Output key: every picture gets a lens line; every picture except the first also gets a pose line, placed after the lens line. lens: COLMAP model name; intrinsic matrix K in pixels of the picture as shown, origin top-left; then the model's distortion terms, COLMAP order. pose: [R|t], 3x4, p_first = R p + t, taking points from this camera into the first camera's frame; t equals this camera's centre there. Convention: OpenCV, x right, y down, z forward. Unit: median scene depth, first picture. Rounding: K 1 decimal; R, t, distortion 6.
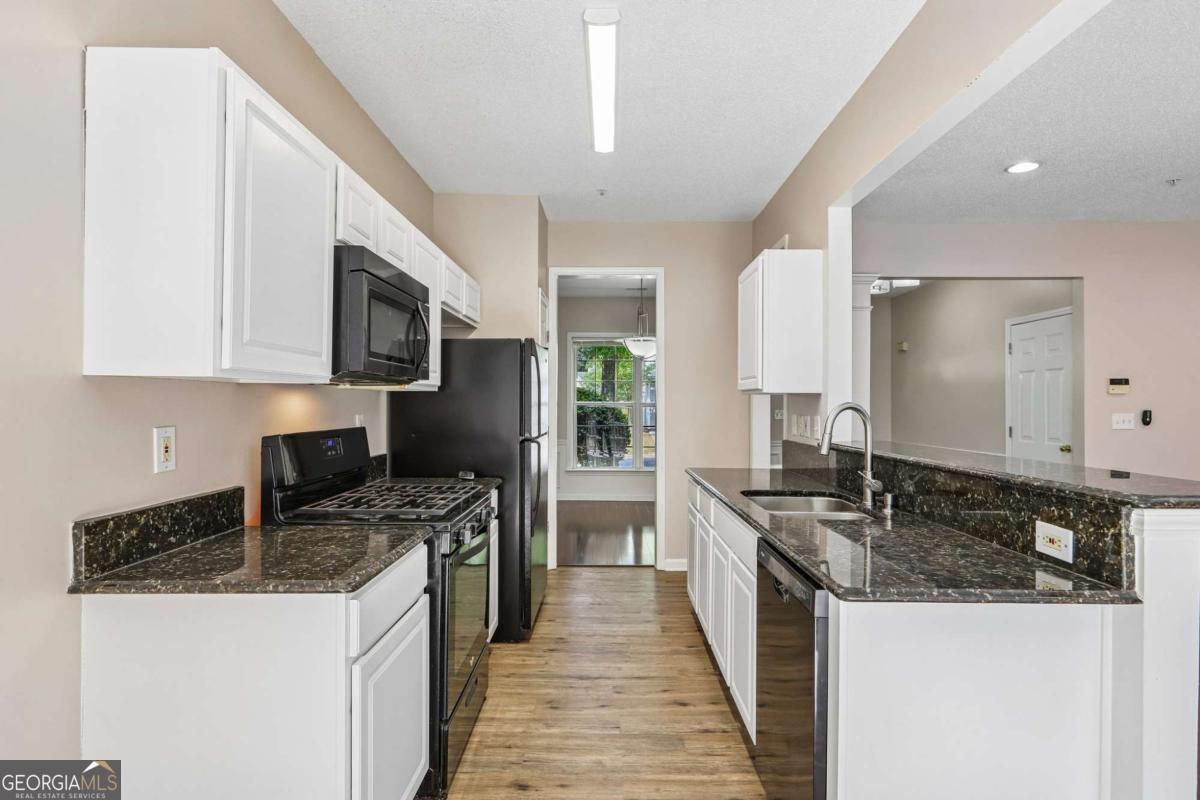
lens RADIAL K [[634.9, 0, 598.5], [0, 634.9, 403.0], [0, 0, 1]] dist [0.003366, 0.000445]
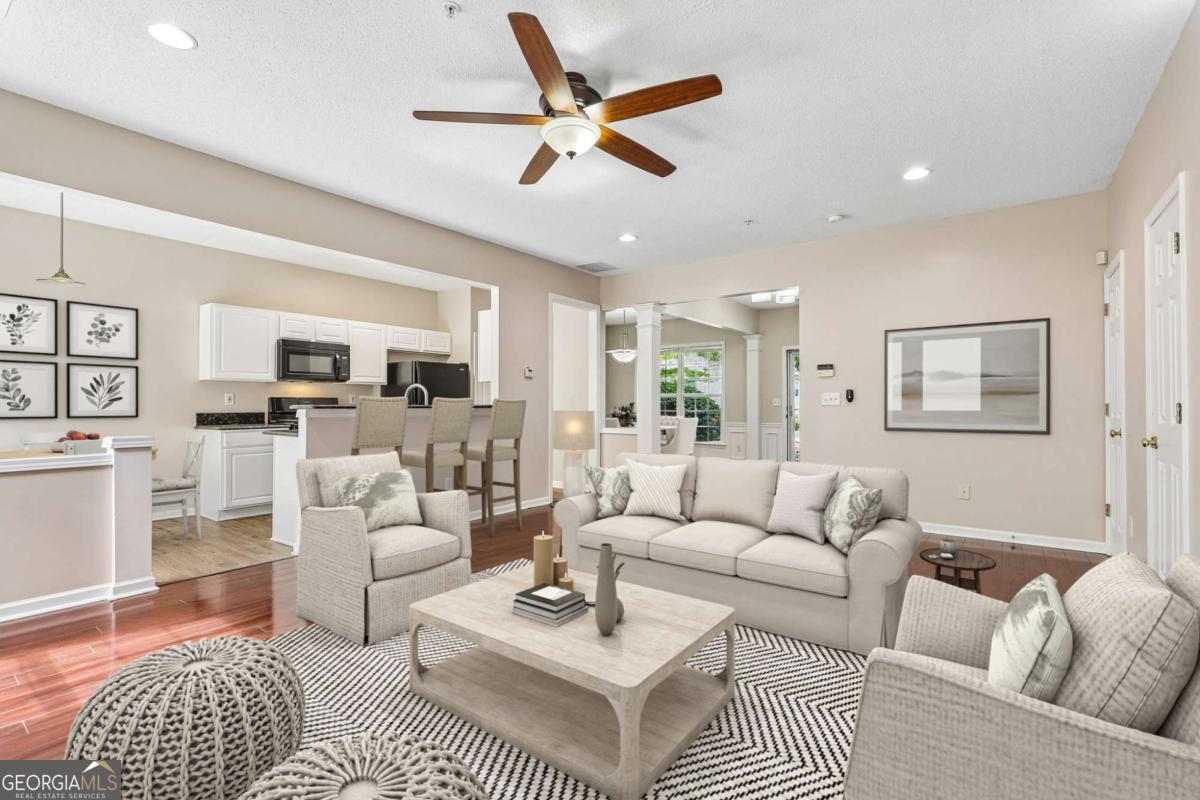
lens RADIAL K [[542.5, 0, 595.8], [0, 542.5, 401.1], [0, 0, 1]] dist [0.003294, -0.000367]
pose [[0.807471, -0.006355, -0.589872, 1.083816], [0.001950, 0.999965, -0.008104, 0.041127], [0.589903, 0.005393, 0.807456, -0.124721]]
